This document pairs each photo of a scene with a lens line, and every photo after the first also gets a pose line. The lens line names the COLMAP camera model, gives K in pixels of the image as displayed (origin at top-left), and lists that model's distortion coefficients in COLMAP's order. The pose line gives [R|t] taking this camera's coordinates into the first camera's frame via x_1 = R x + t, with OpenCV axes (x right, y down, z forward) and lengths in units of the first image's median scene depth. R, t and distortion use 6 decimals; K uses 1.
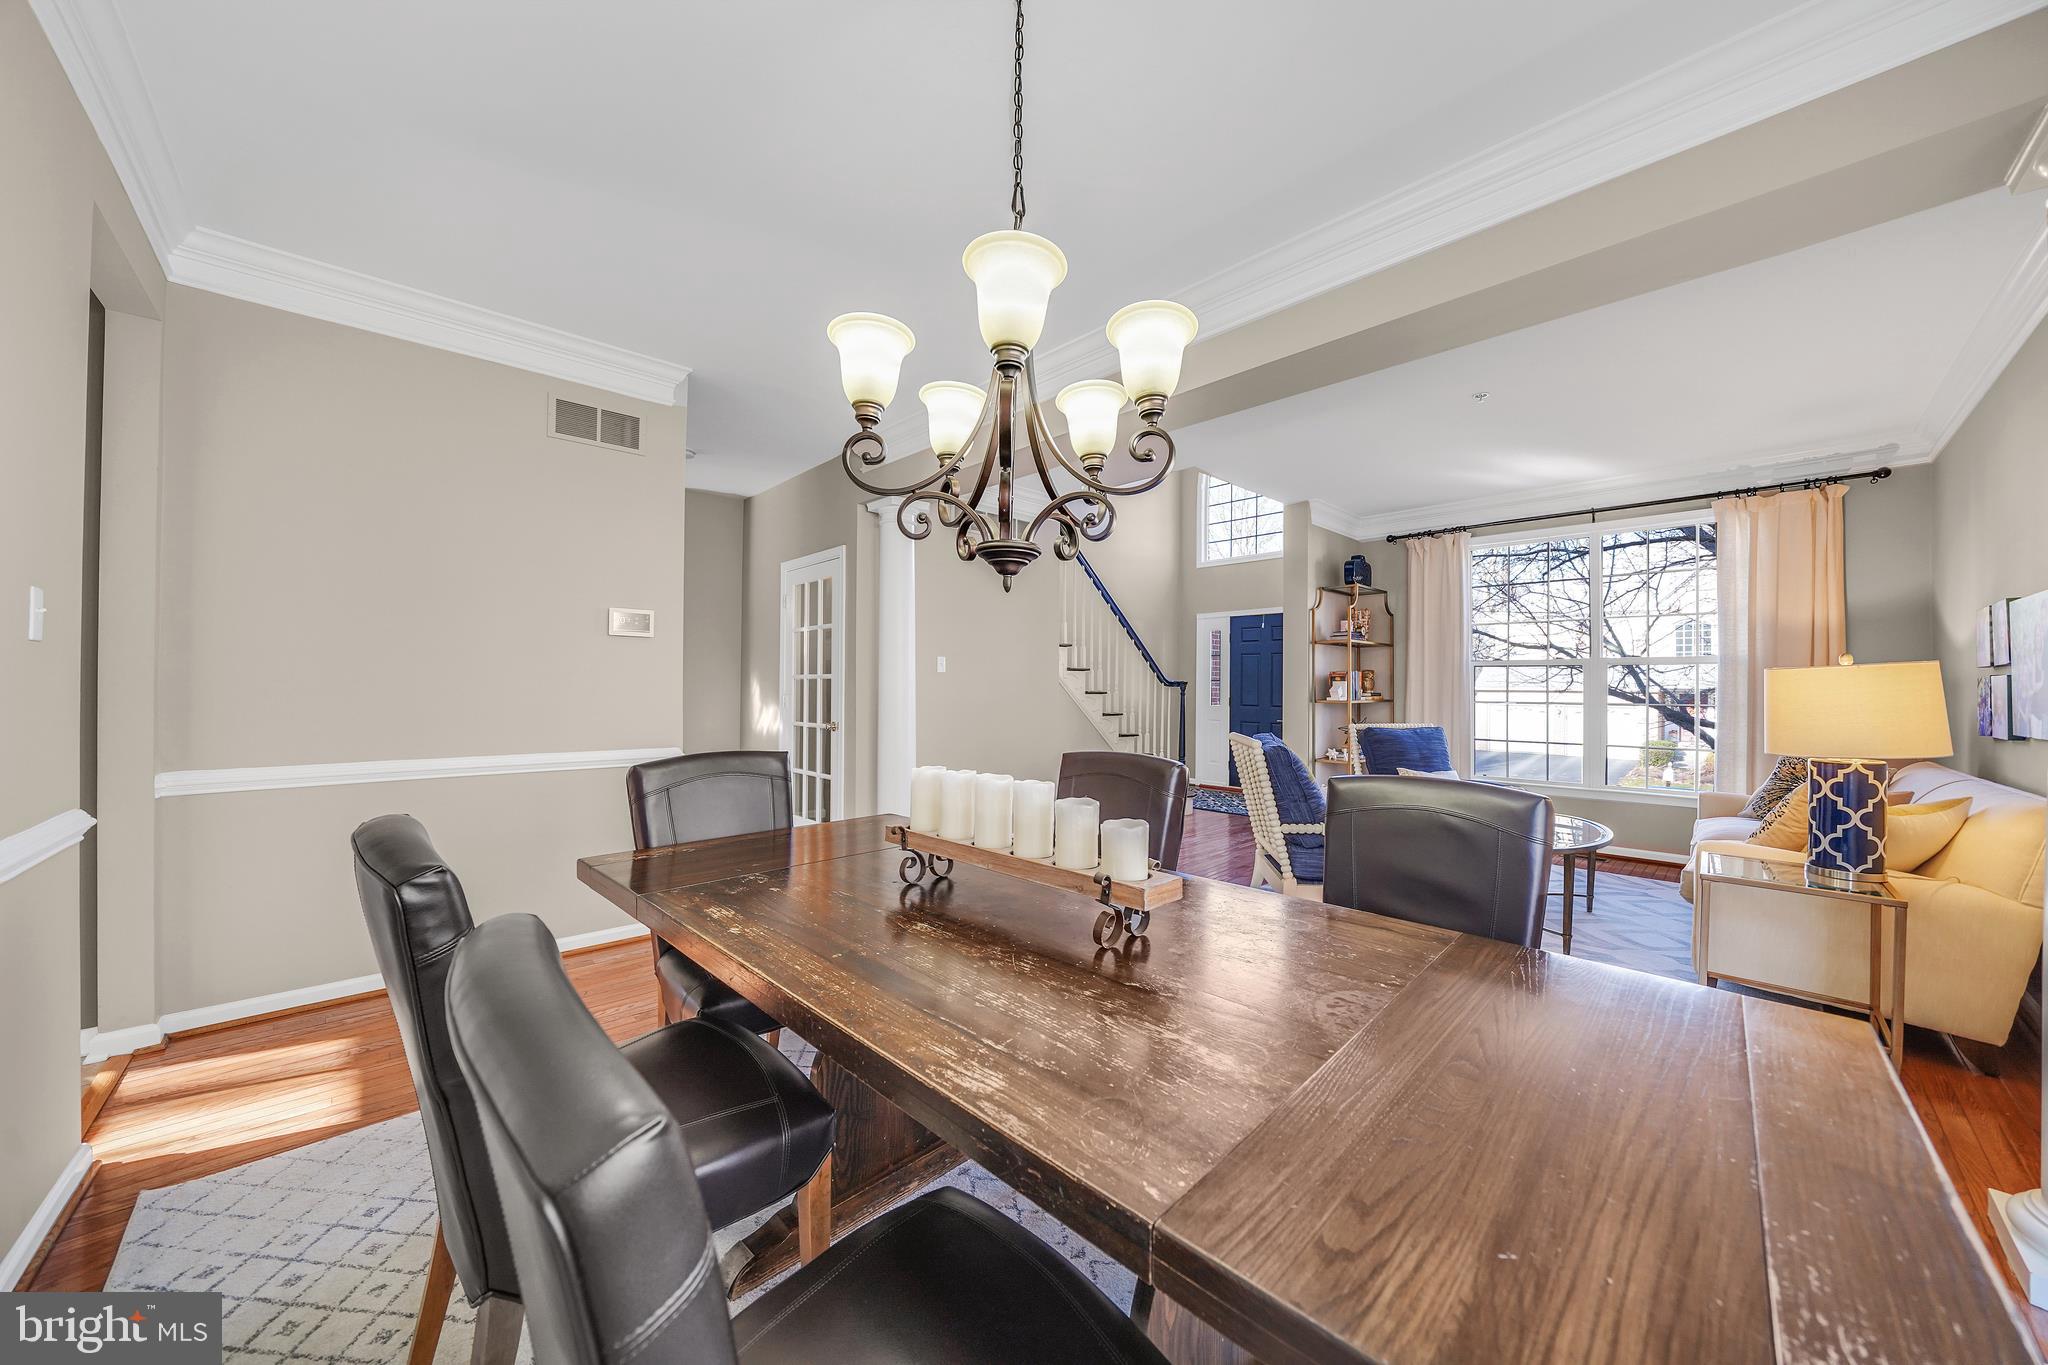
lens RADIAL K [[712.7, 0, 1026.4], [0, 712.7, 684.9], [0, 0, 1]] dist [-0.015177, -0.000119]
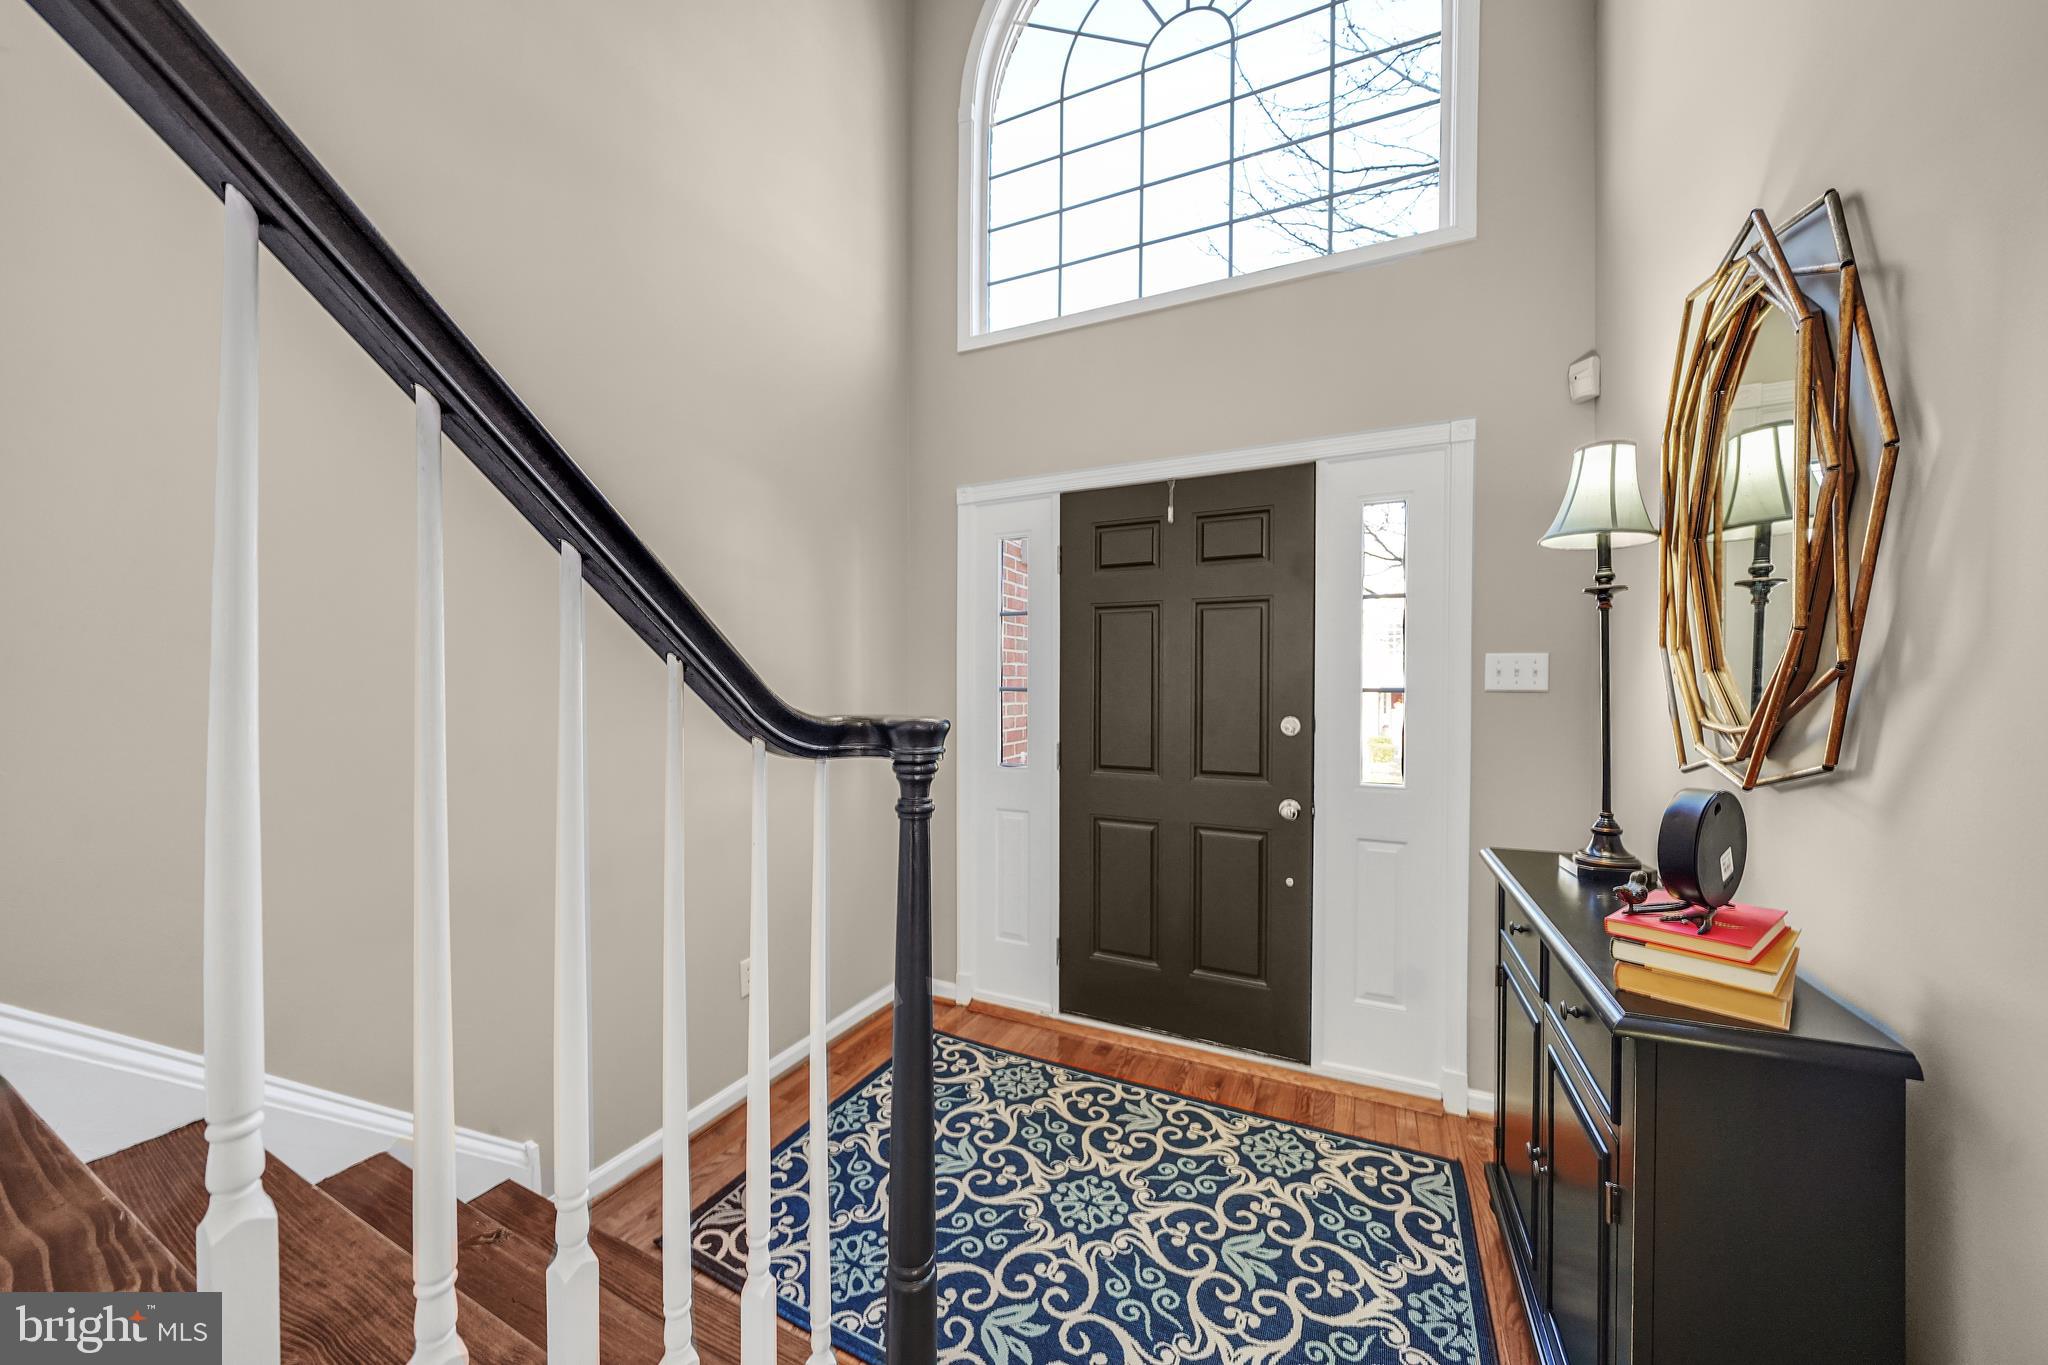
lens RADIAL K [[712.7, 0, 1011.2], [0, 712.7, 691.1], [0, 0, 1]] dist [-0.015177, -0.000119]
pose [[0.940819, -0.005220, 0.338869, 0.192691], [0.003598, 0.999979, 0.005414, -0.010212], [-0.338890, -0.003874, 0.940818, 0.871907]]
